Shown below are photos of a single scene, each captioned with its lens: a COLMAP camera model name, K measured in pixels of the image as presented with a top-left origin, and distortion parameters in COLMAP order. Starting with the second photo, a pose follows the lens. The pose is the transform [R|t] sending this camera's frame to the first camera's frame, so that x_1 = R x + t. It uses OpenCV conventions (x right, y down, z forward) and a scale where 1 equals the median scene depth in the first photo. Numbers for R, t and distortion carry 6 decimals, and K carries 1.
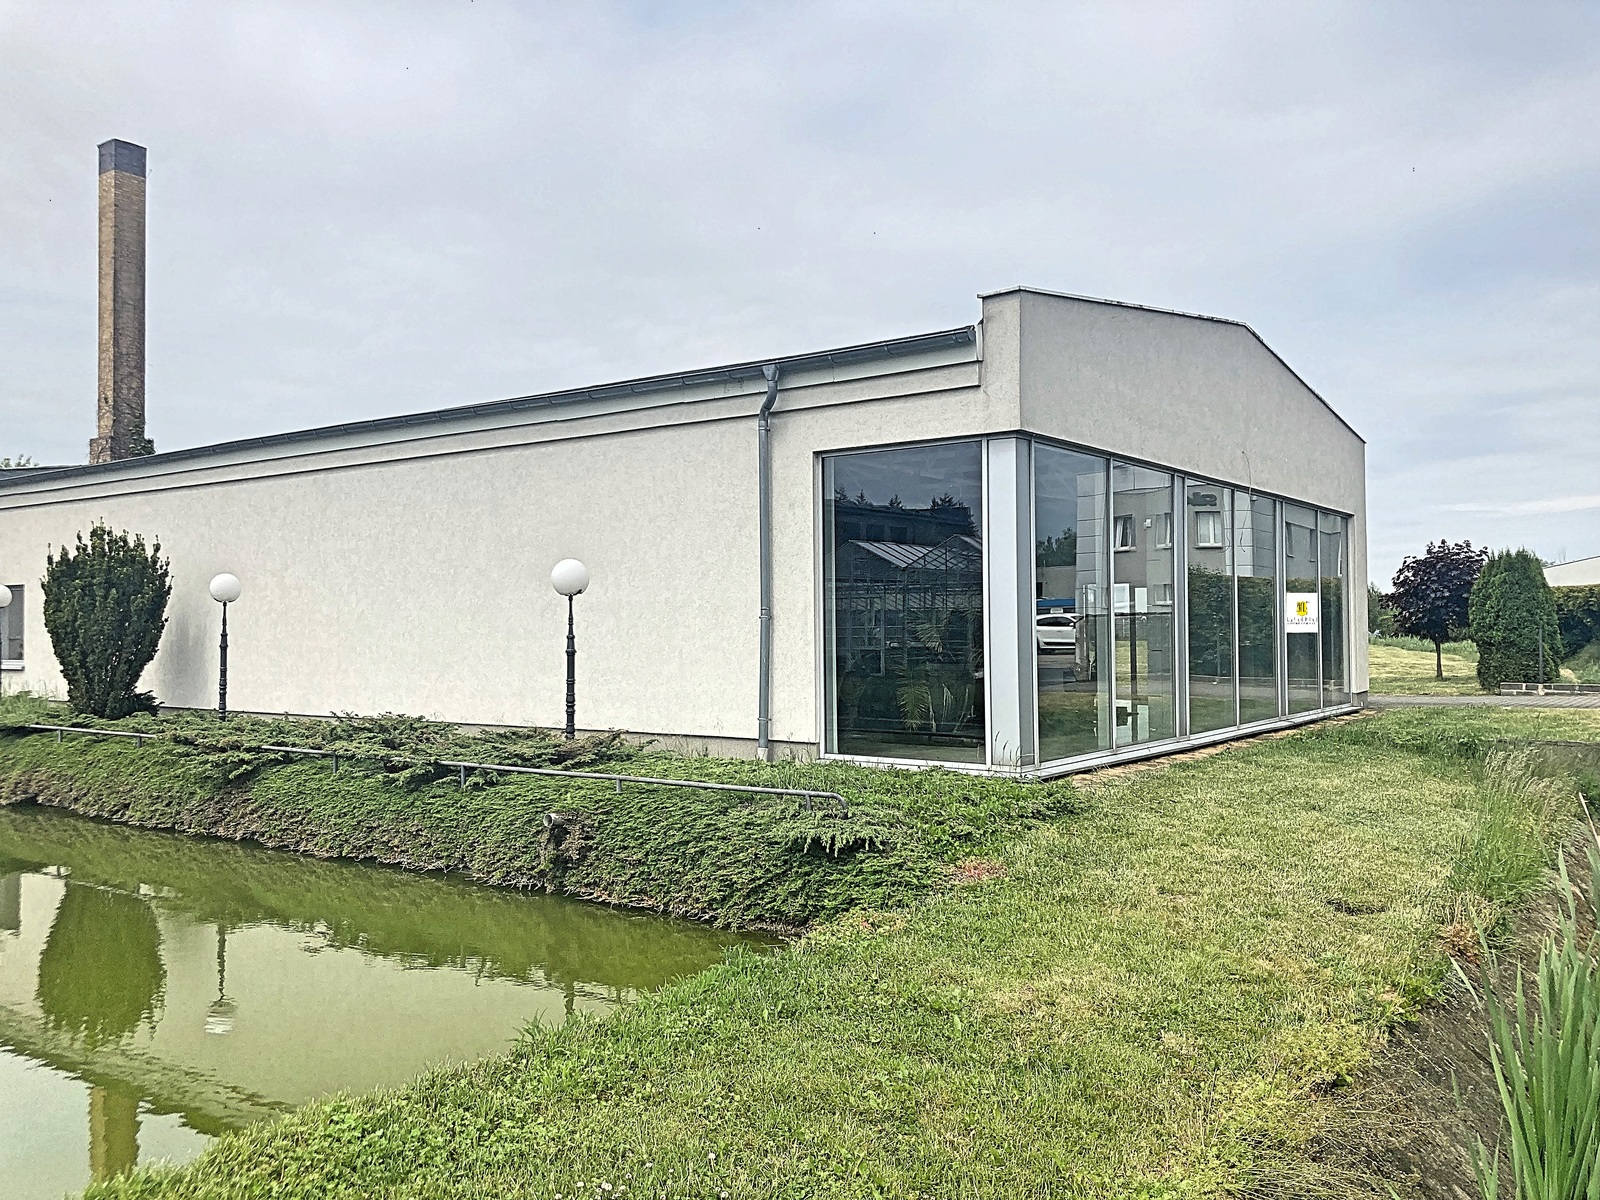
lens RADIAL K [[1323.6, 0, 800.0], [0, 1323.6, 600.0], [0, 0, 1]] dist [-0.001778, -0.000603]
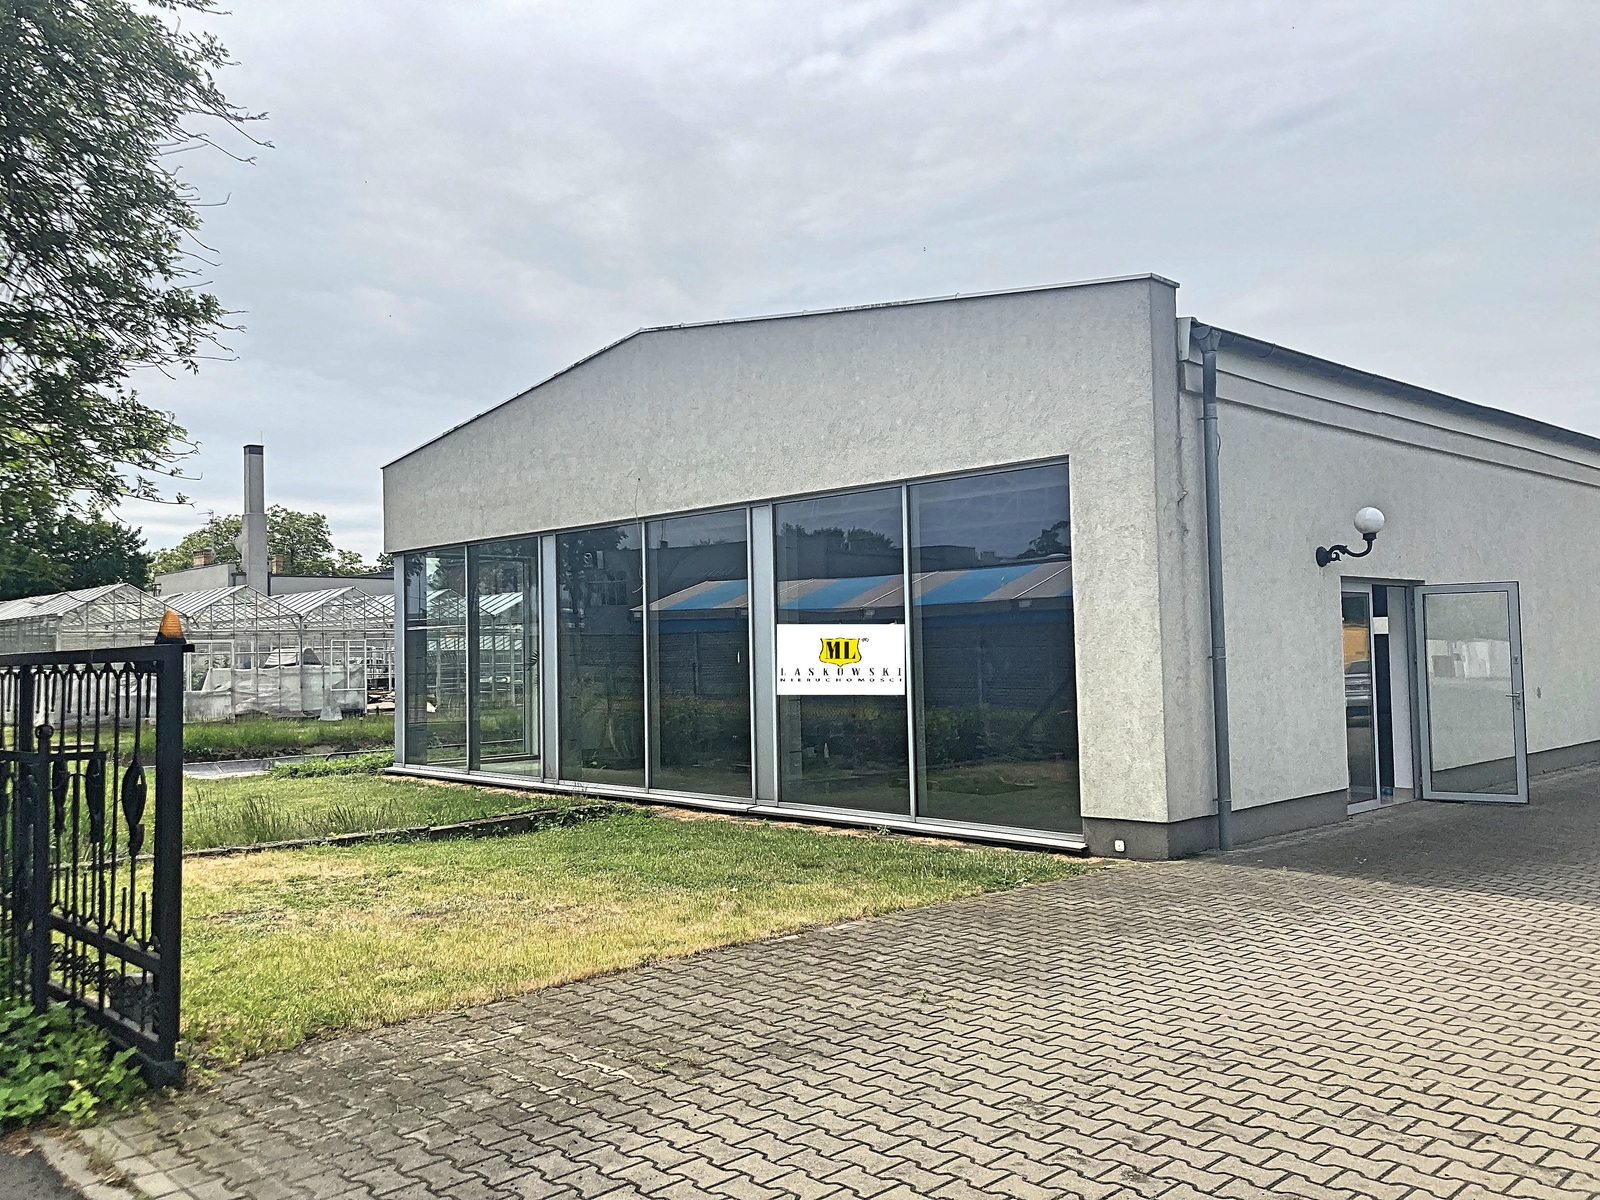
lens RADIAL K [[1287.6, 0, 800.0], [0, 1287.6, 600.0], [0, 0, 1]] dist [-0.000575, -0.000112]
pose [[-0.191467, -0.025994, -0.981155, 1.227355], [0.029301, 0.999052, -0.032186, 0.002312], [0.981062, -0.034912, -0.190524, 1.340219]]
